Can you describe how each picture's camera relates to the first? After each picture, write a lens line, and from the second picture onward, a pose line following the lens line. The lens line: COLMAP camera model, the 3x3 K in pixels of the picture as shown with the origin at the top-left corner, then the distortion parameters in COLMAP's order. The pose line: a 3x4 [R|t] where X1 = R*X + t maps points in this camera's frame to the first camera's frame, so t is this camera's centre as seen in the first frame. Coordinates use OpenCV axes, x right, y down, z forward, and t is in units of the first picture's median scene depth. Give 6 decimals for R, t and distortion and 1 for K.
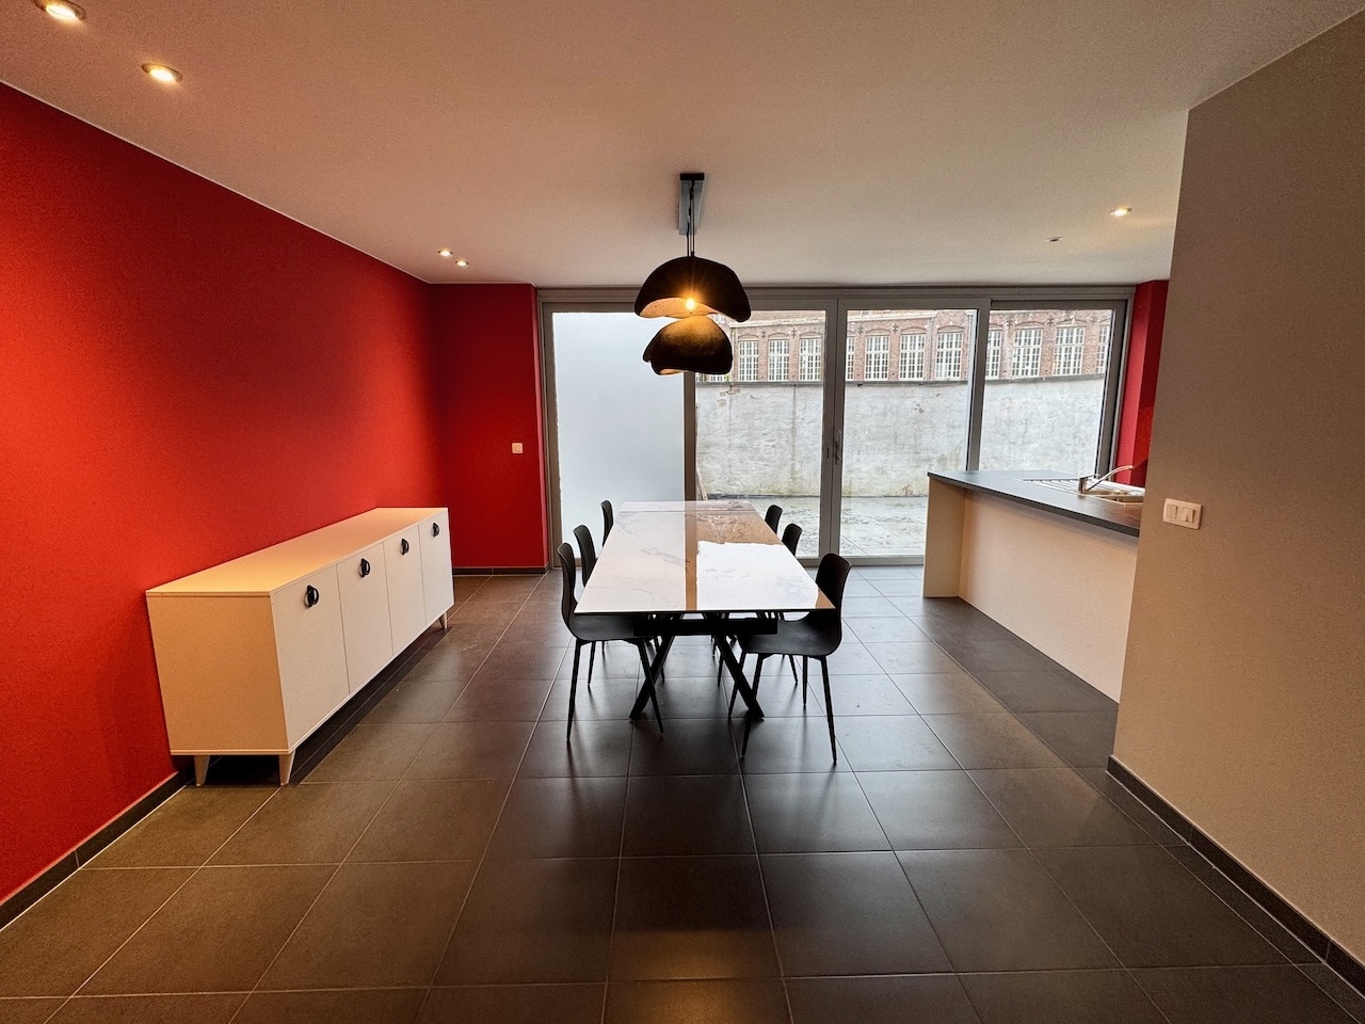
lens RADIAL K [[624.6, 0, 682.5], [0, 624.6, 512.0], [0, 0, 1]] dist [-0.002068, 0.000021]
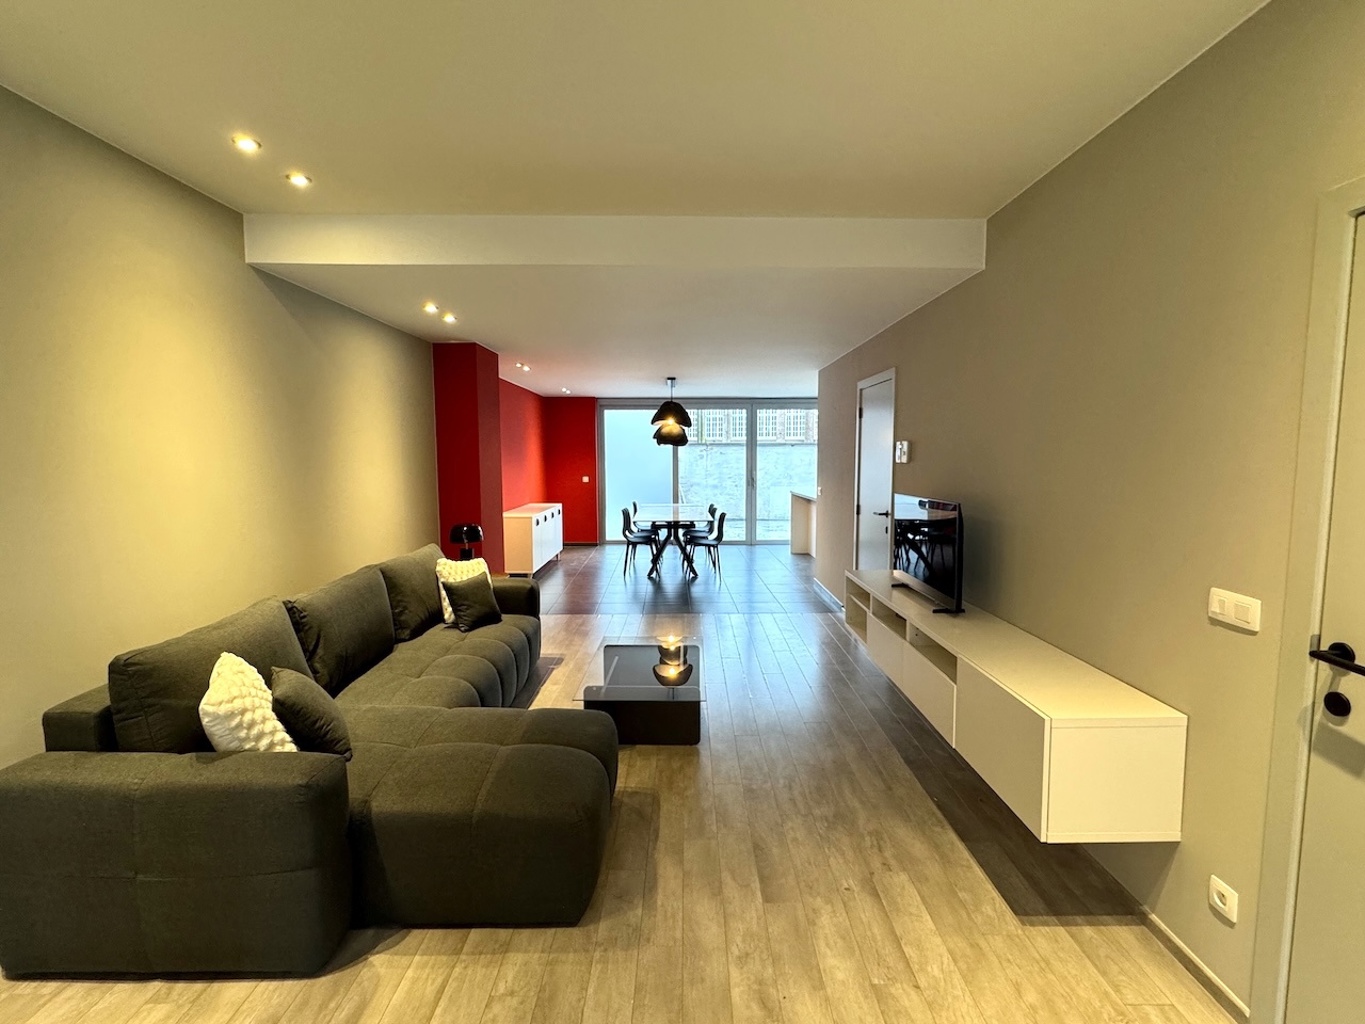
lens RADIAL K [[624.6, 0, 682.5], [0, 624.6, 512.0], [0, 0, 1]] dist [-0.002068, 0.000021]
pose [[0.999989, 0.004525, 0.001273, 0.017239], [-0.004400, 0.996376, -0.084940, 0.084400], [-0.001653, 0.084934, 0.996385, -0.478429]]
